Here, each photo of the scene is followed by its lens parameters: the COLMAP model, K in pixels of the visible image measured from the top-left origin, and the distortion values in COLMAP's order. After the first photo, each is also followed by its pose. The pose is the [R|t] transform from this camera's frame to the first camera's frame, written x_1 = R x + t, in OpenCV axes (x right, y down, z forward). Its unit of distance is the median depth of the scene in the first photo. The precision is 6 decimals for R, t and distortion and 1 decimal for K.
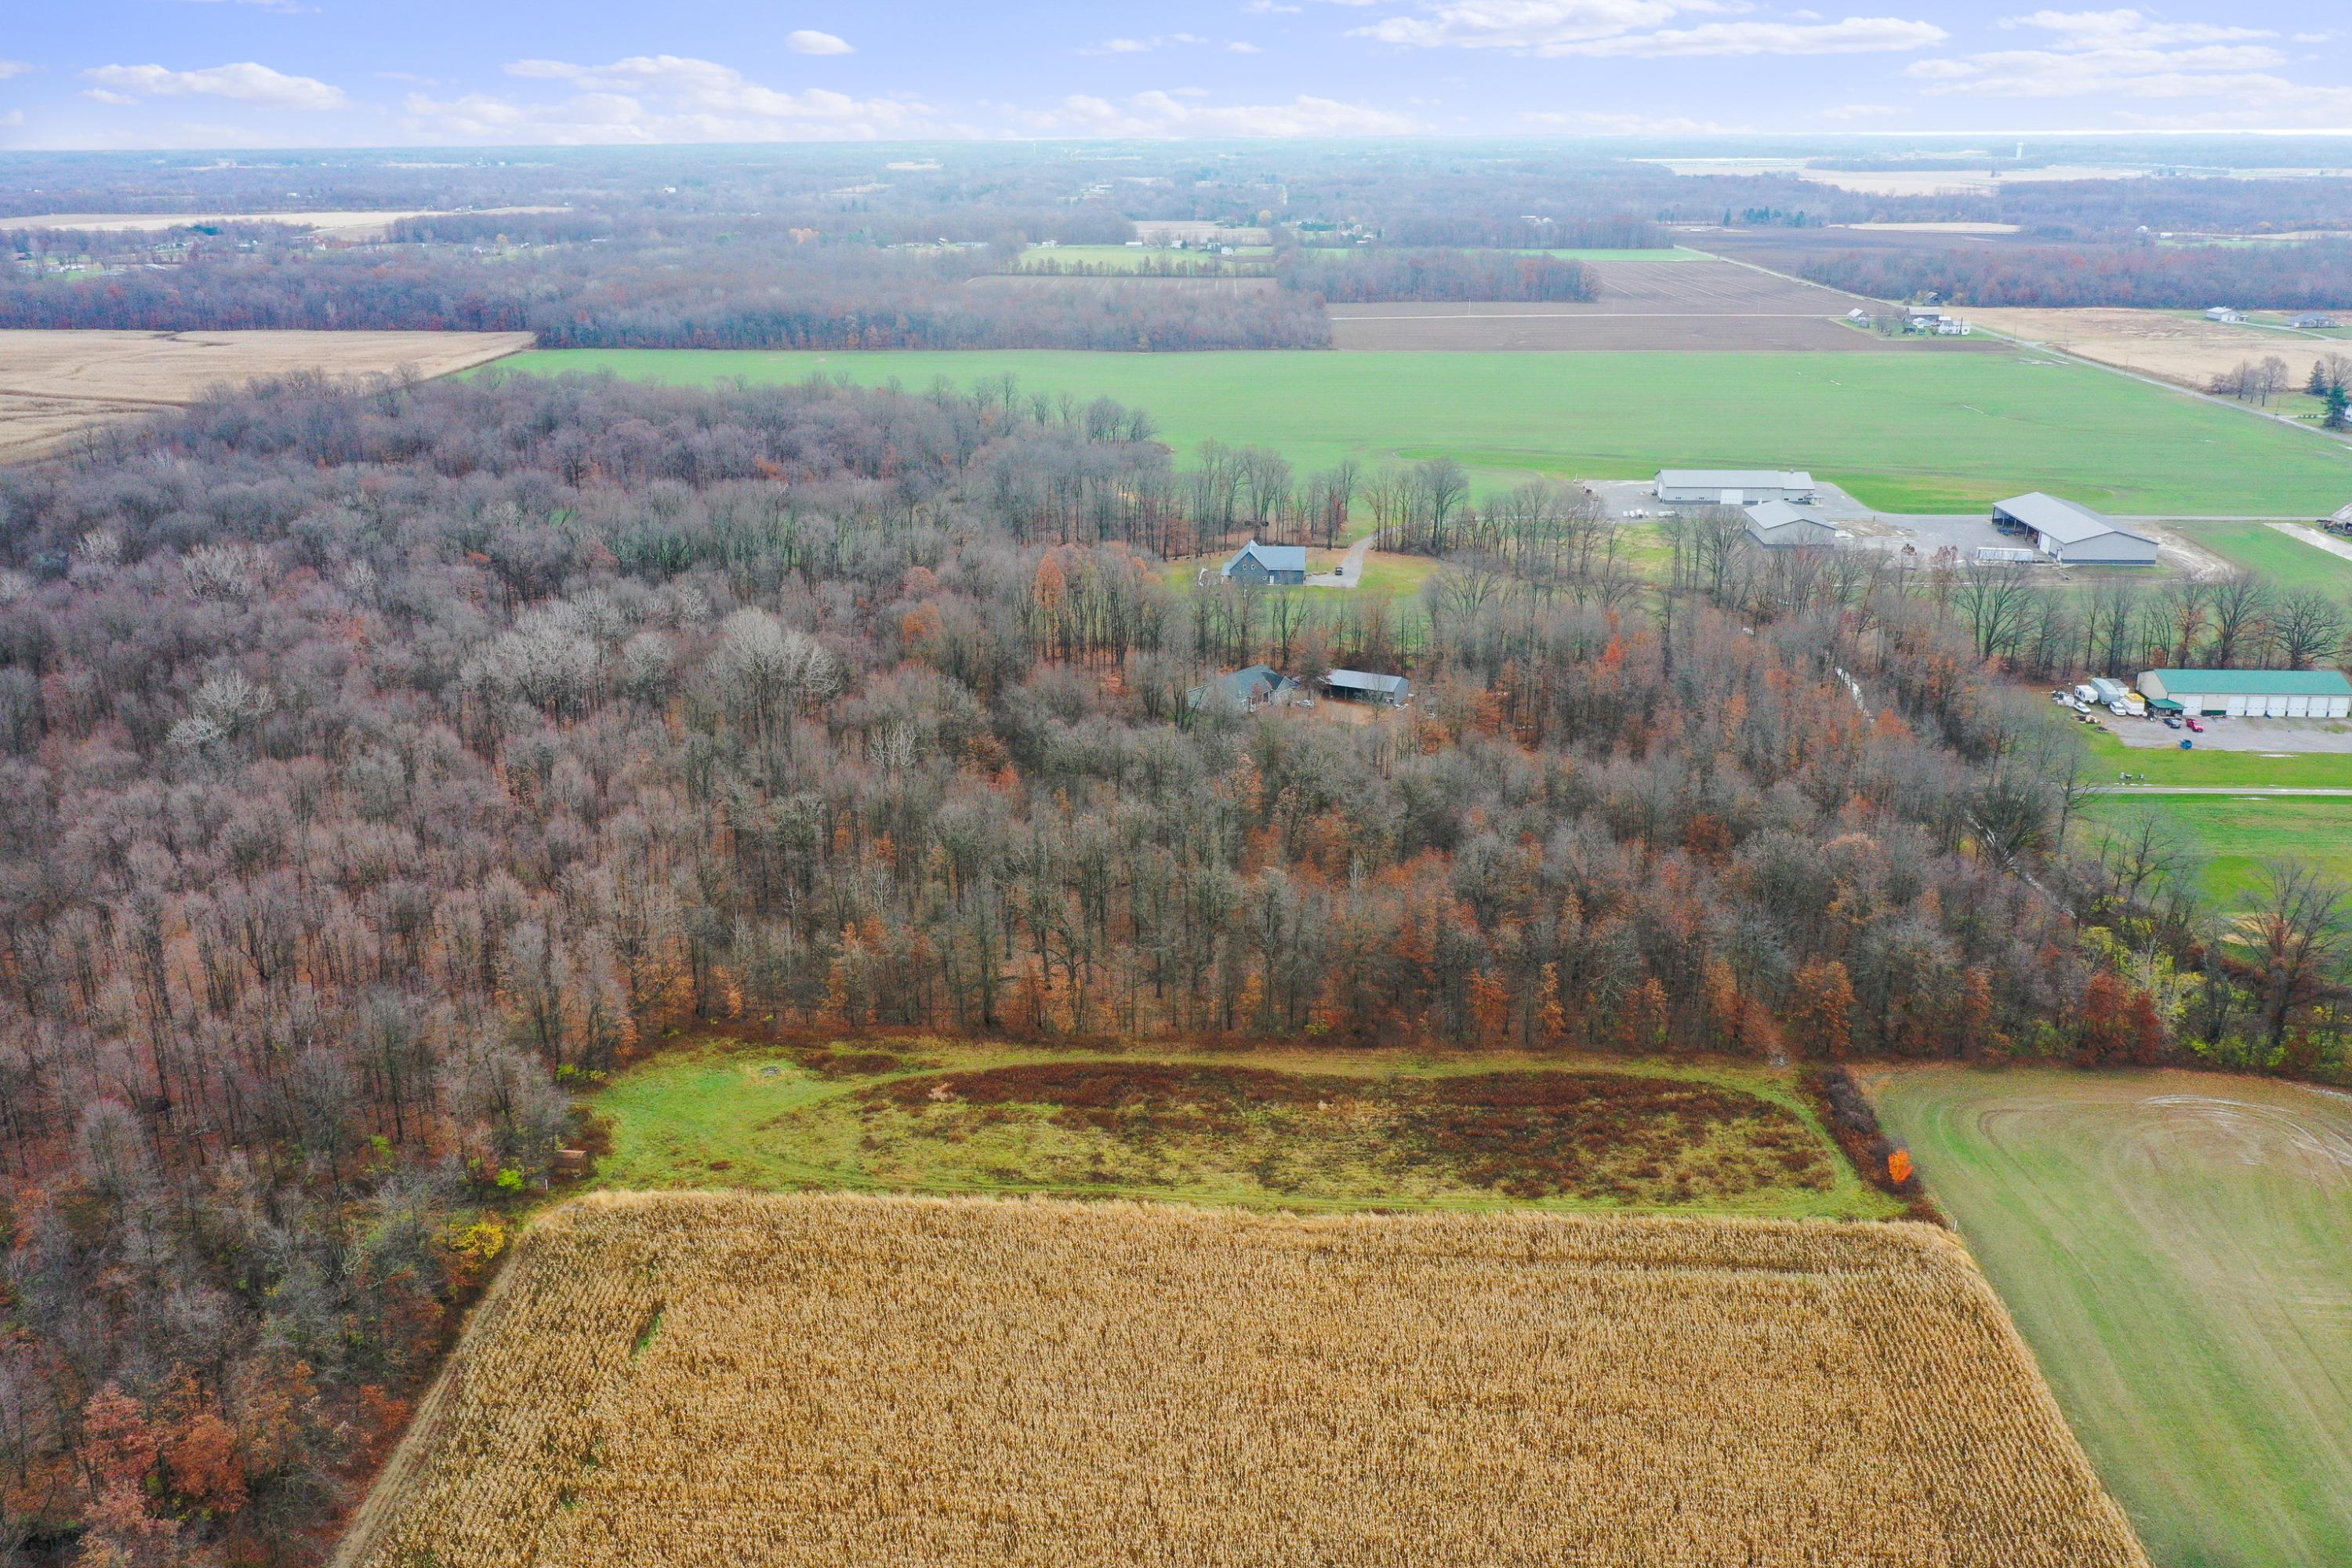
lens RADIAL K [[1854.5, 0, 1176.0], [0, 1854.5, 784.0], [0, 0, 1]] dist [0.002562, -0.004773]
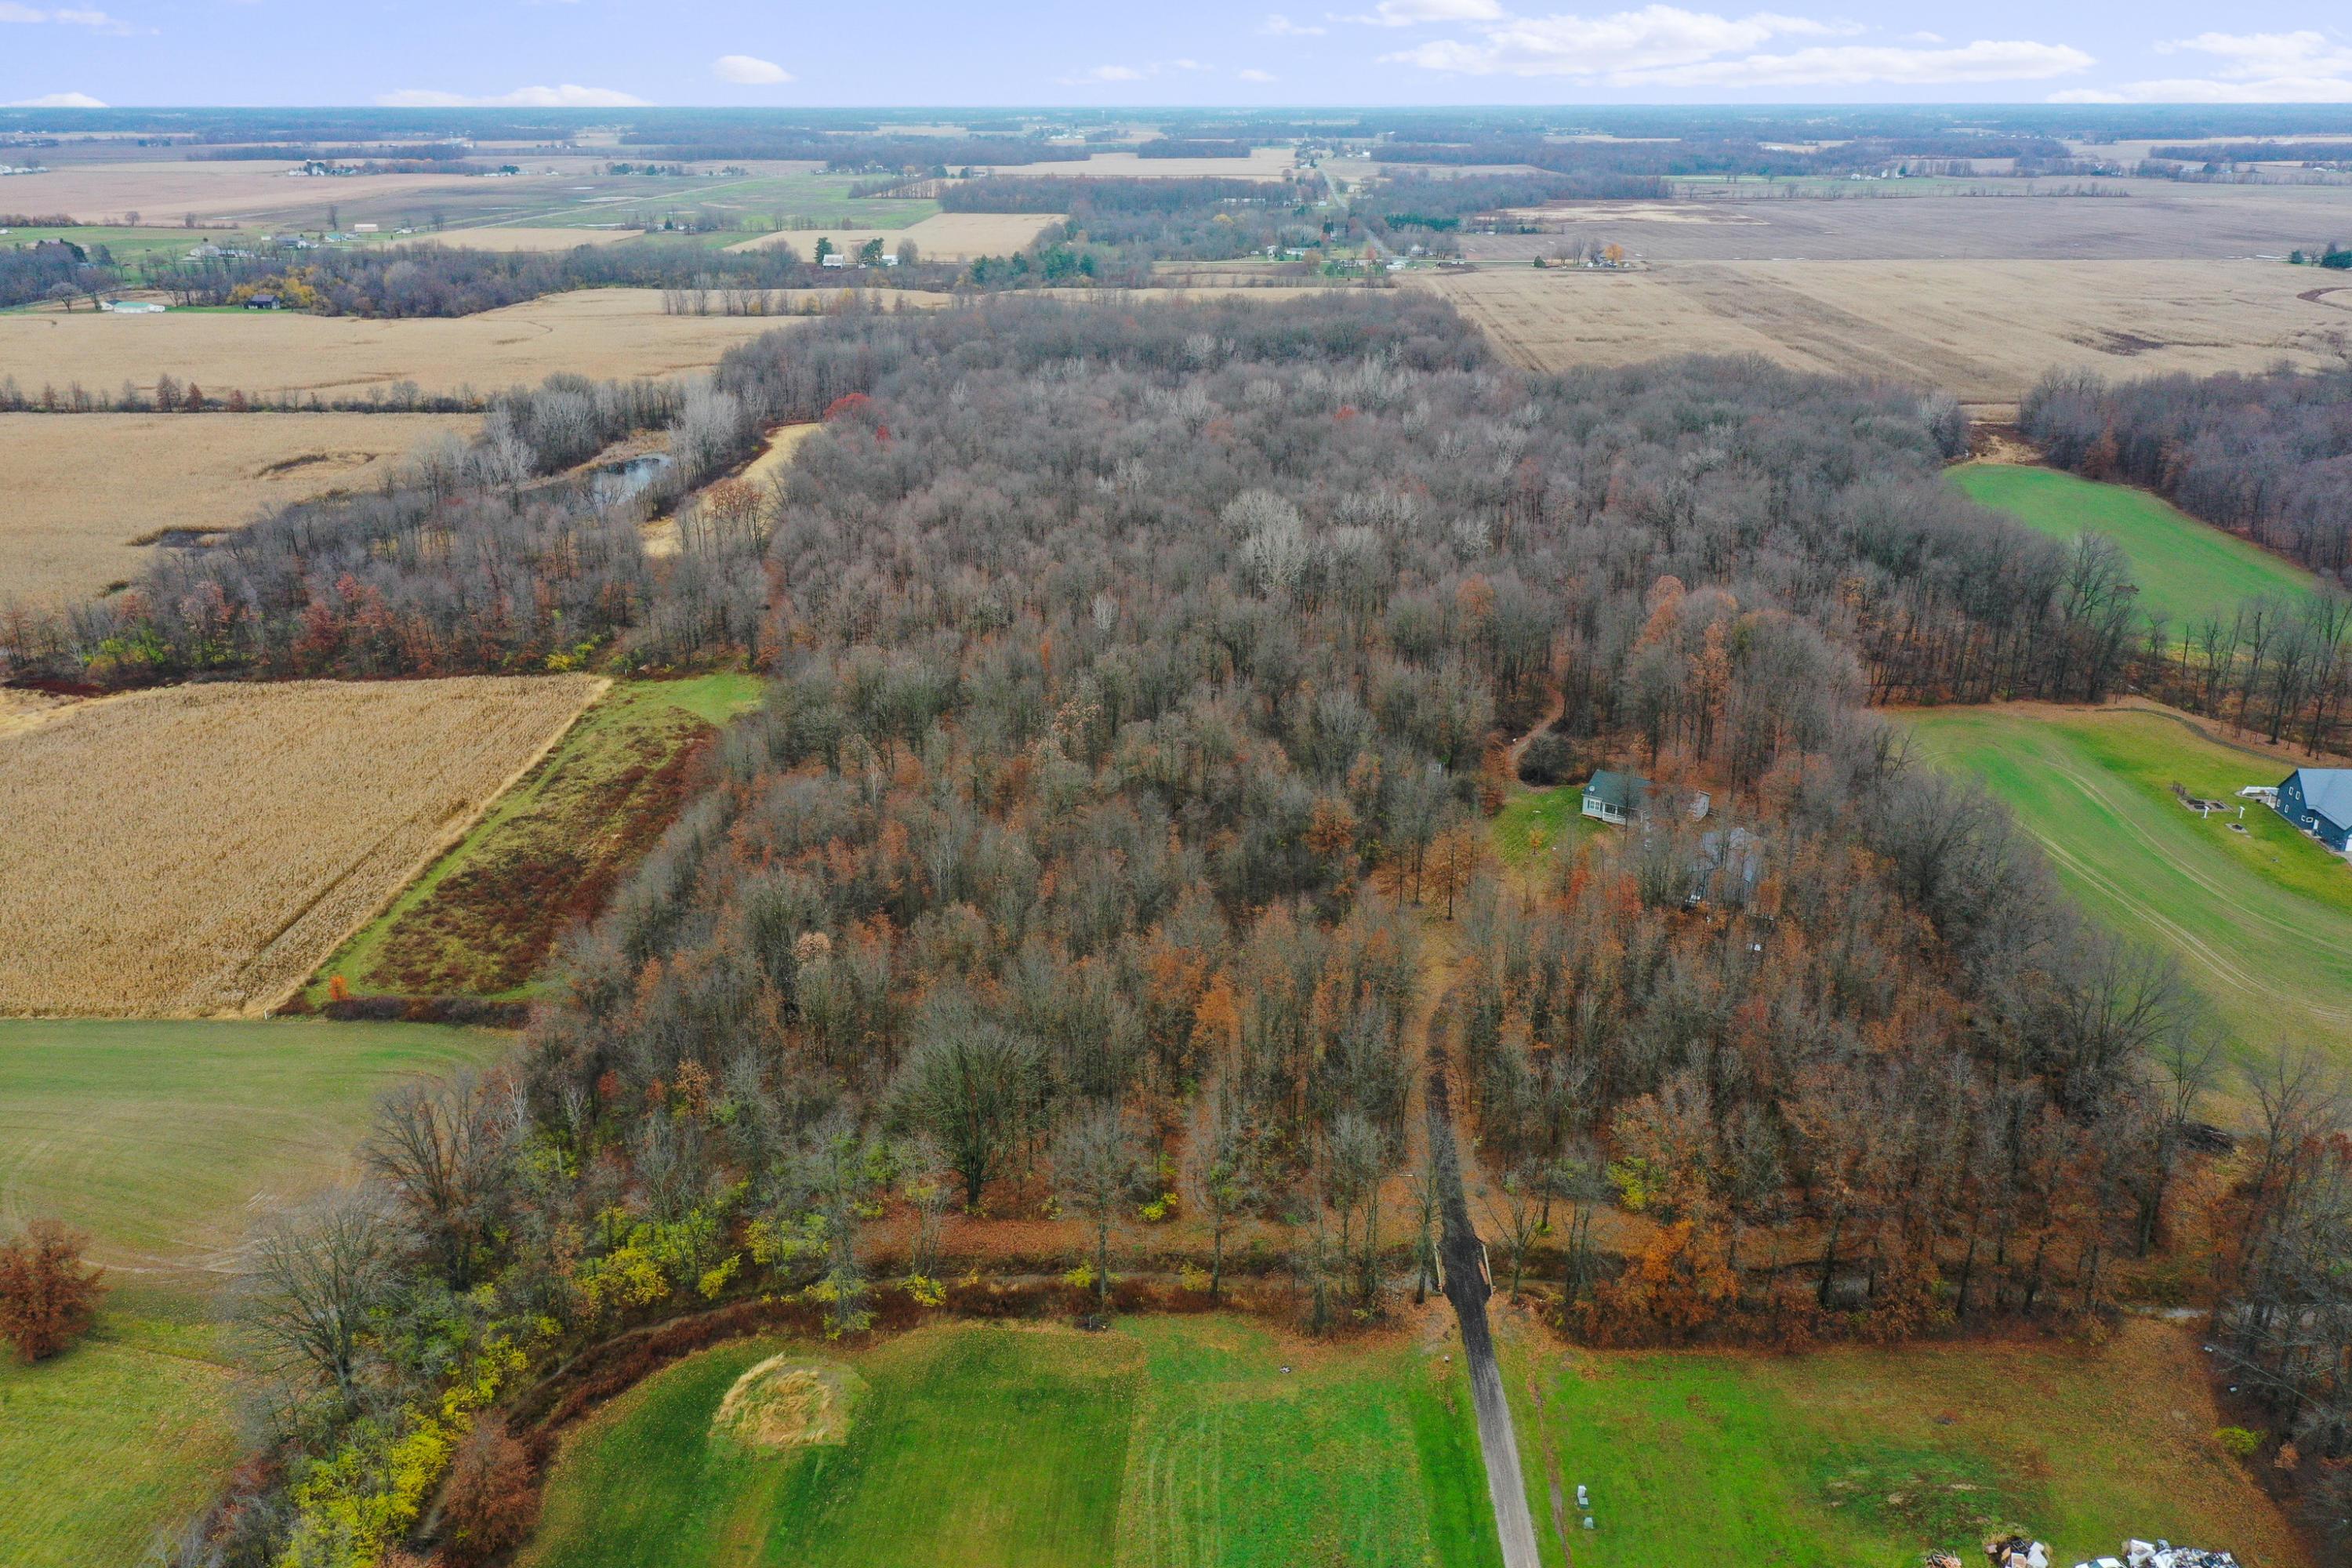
lens RADIAL K [[1840.8, 0, 1176.0], [0, 1840.8, 788.1], [0, 0, 1]] dist [0.003761, -0.004870]
pose [[0.035672, 0.357791, -0.933120, 0.286582], [-0.330133, 0.885515, 0.326917, -0.092792], [0.943260, 0.296392, 0.149706, 0.251340]]
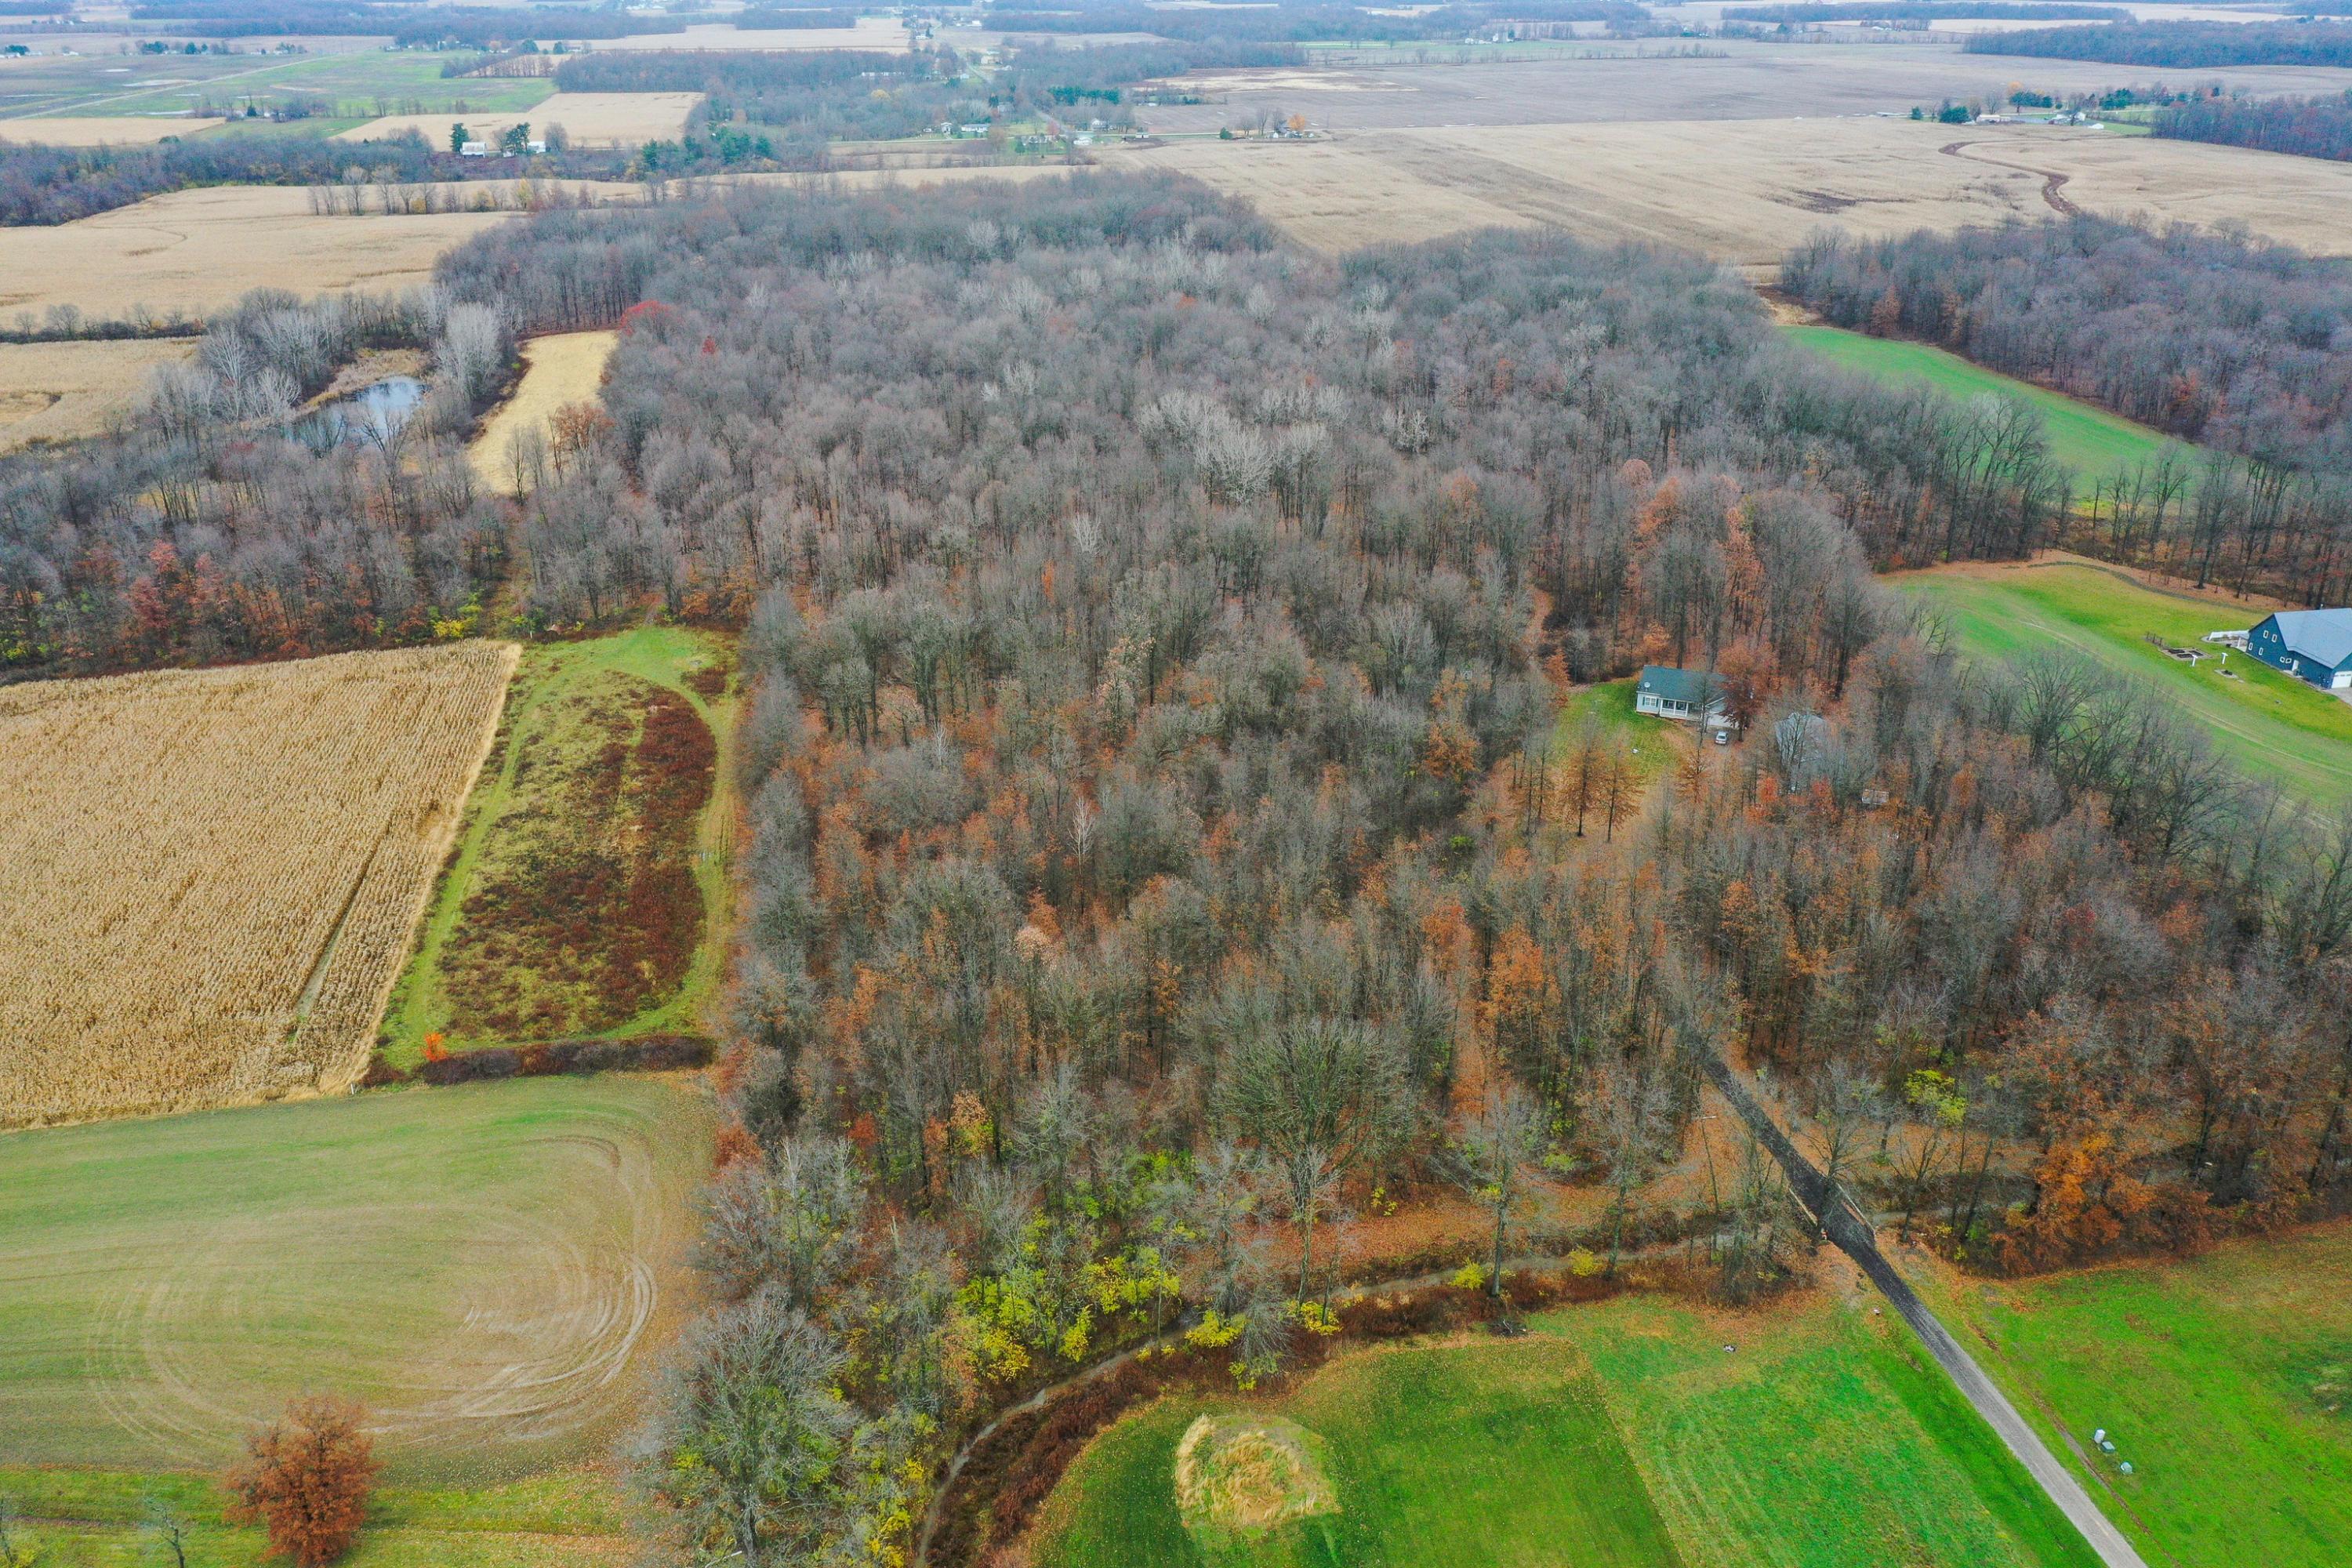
lens RADIAL K [[1844.0, 0, 1176.0], [0, 1844.0, 784.0], [0, 0, 1]] dist [0.006092, 0.001204]
pose [[0.247258, 0.399973, -0.882545, 0.257924], [-0.317917, 0.893892, 0.316047, -0.072541], [0.915310, 0.202431, 0.348180, 0.192344]]
